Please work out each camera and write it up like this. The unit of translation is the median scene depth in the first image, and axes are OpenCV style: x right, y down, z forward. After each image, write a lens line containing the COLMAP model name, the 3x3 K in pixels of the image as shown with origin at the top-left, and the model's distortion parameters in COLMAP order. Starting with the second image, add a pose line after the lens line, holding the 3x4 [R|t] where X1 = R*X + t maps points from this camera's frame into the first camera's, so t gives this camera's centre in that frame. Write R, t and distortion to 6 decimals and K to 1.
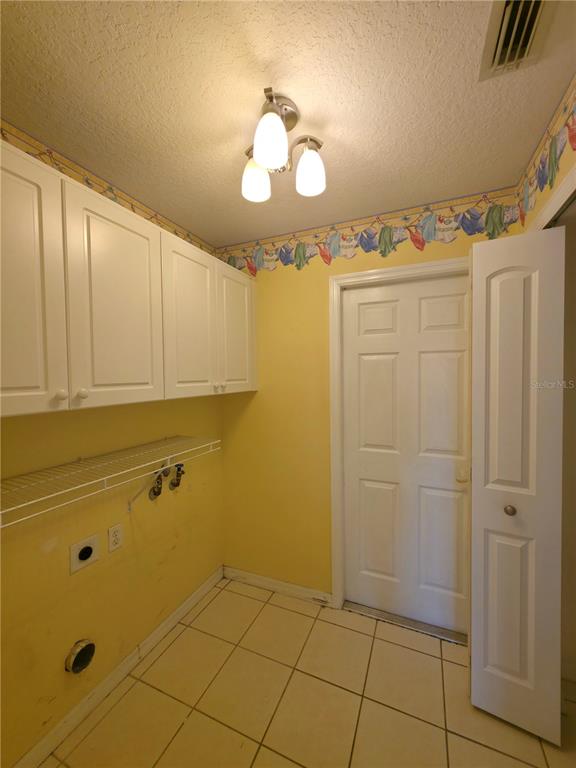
lens RADIAL K [[303.5, 0, 289.5], [0, 303.5, 382.1], [0, 0, 1]] dist [0.006640, -0.000123]
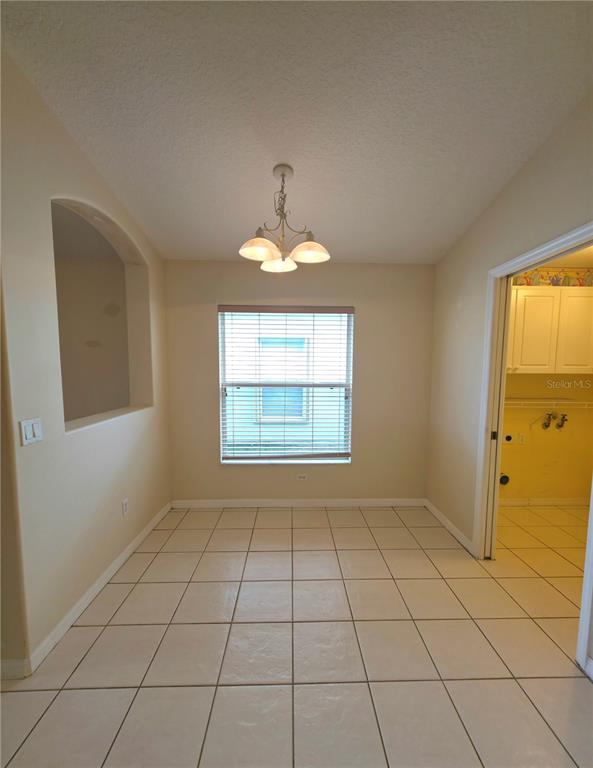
lens RADIAL K [[307.5, 0, 297.5], [0, 307.5, 385.3], [0, 0, 1]] dist [0.001475, 0.000005]
pose [[0.426414, 0.074531, -0.901452, 0.632036], [-0.038305, 0.997193, 0.064327, 0.061550], [0.903717, 0.007100, 0.428072, -1.268341]]
